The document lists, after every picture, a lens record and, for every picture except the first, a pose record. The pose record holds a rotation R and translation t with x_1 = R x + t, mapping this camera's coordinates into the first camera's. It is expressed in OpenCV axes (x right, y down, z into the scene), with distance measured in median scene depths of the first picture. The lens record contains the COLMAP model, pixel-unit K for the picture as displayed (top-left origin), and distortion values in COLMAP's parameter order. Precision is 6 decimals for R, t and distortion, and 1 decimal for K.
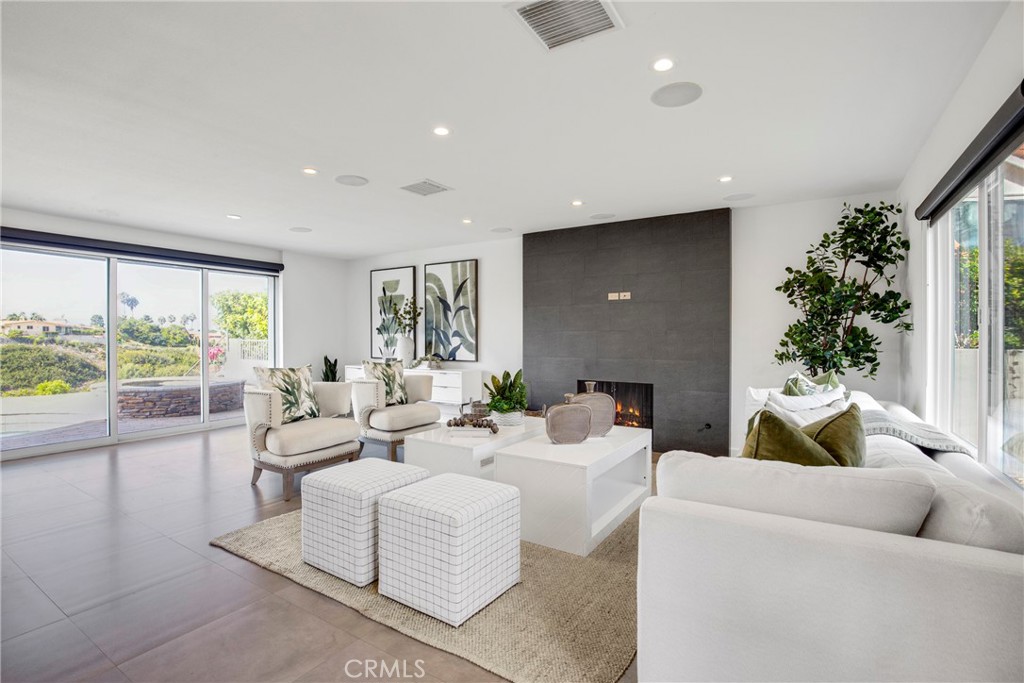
lens RADIAL K [[475.4, 0, 520.1], [0, 475.4, 339.1], [0, 0, 1]] dist [-0.029920, 0.000240]
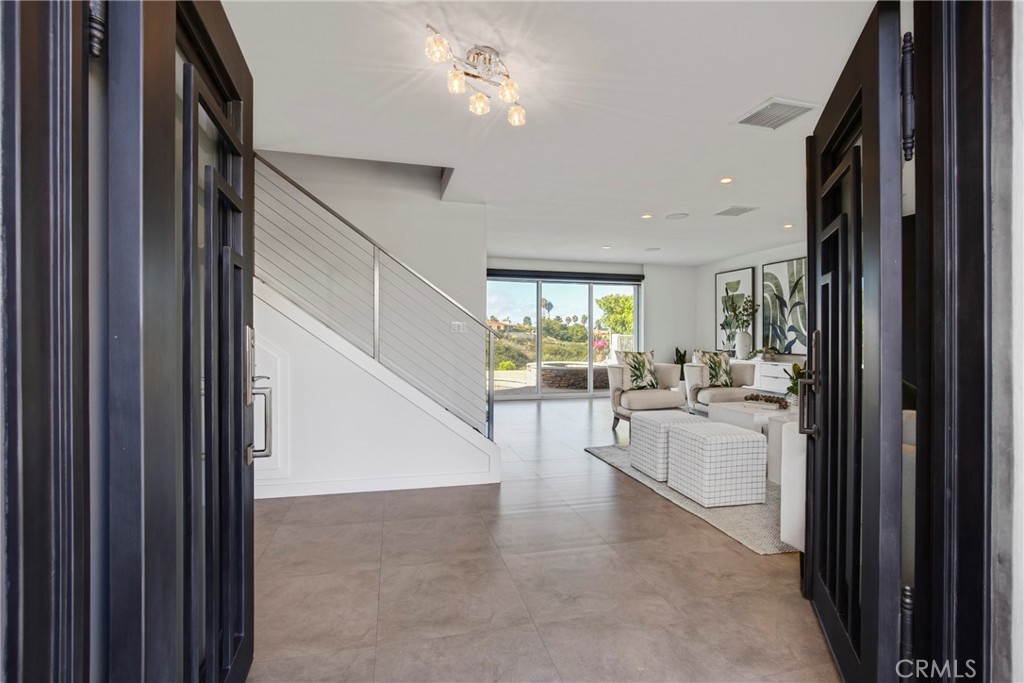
lens RADIAL K [[481.2, 0, 512.0], [0, 481.2, 341.5], [0, 0, 1]] dist [-0.055521, 0.000141]
pose [[0.717185, 0.013276, -0.696756, 0.149660], [-0.005889, 0.999898, 0.012991, 0.007582], [0.696858, -0.005214, 0.717190, -0.183419]]
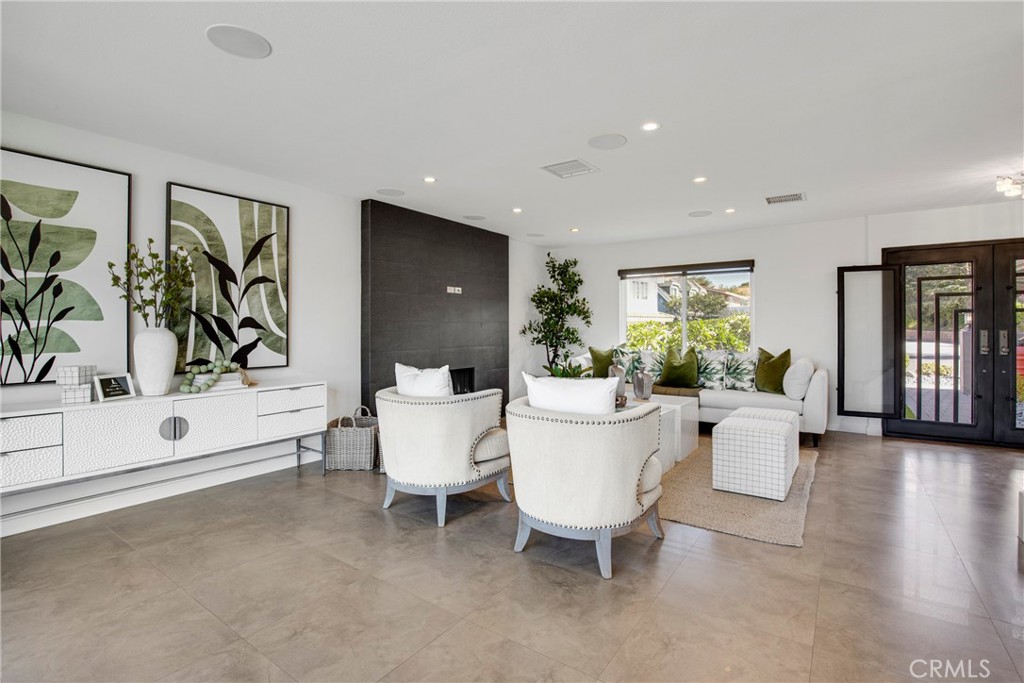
lens RADIAL K [[476.4, 0, 516.4], [0, 476.4, 341.1], [0, 0, 1]] dist [-0.019956, 0.001023]
pose [[0.066576, -0.026632, 0.997426, -0.695192], [0.006510, 0.999634, 0.026256, -0.001460], [-0.997760, 0.004745, 0.066725, 0.629646]]
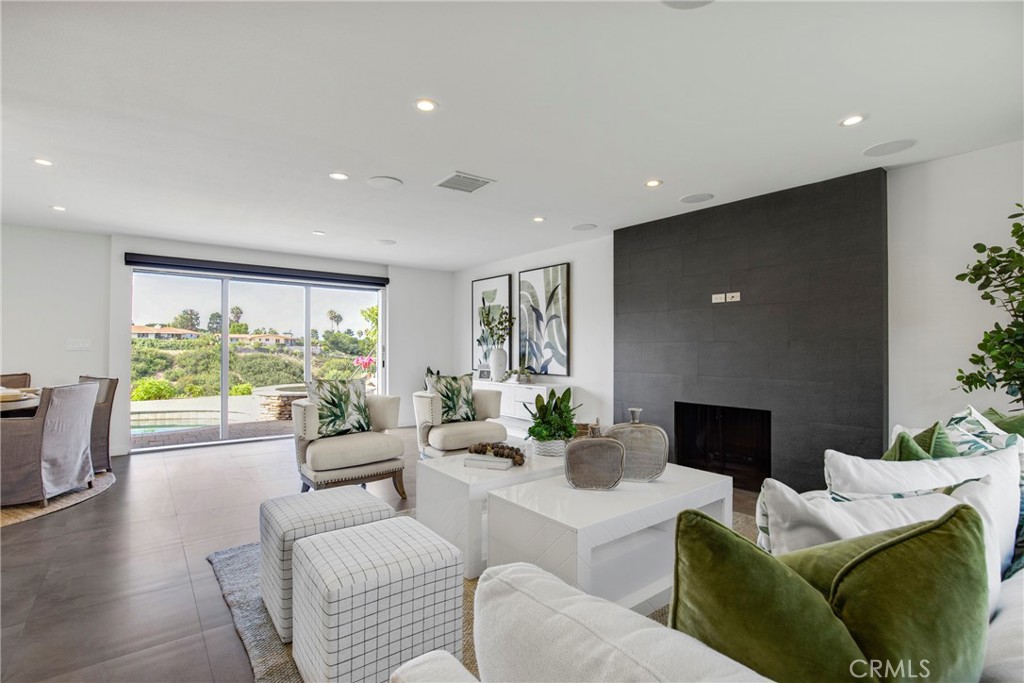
lens RADIAL K [[476.4, 0, 516.4], [0, 476.4, 341.1], [0, 0, 1]] dist [-0.019956, 0.001023]
pose [[0.942600, -0.002420, -0.333915, 0.114831], [-0.004188, 0.999809, -0.019070, -0.001229], [0.333898, 0.019374, 0.942410, 0.111558]]
